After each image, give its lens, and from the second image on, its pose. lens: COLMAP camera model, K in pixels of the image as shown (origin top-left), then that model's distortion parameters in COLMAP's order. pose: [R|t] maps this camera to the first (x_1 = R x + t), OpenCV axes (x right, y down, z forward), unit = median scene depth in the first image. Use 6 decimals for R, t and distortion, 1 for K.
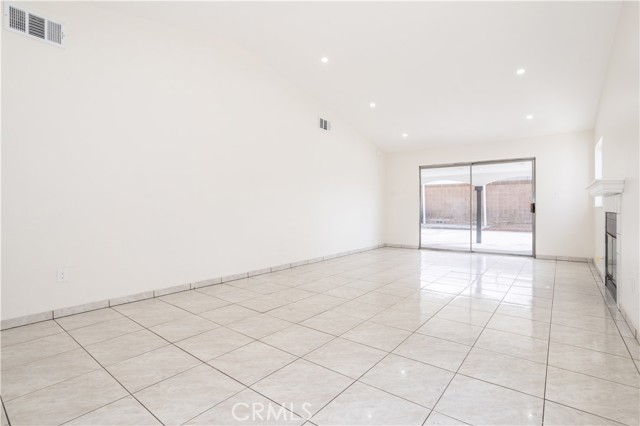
lens RADIAL K [[312.7, 0, 322.1], [0, 312.7, 210.2], [0, 0, 1]] dist [-0.060204, 0.030758]
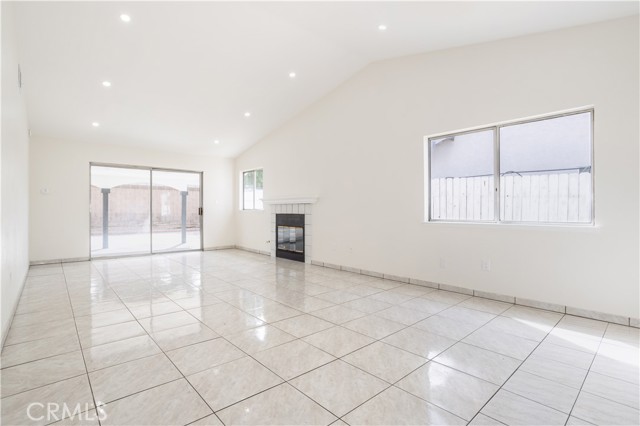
lens RADIAL K [[312.7, 0, 322.1], [0, 312.7, 210.2], [0, 0, 1]] dist [-0.060204, 0.030758]
pose [[0.166479, 0.002465, 0.986042, -0.485973], [0.008239, 0.999958, -0.003891, -0.002898], [-0.986011, 0.008772, 0.166452, 0.295406]]
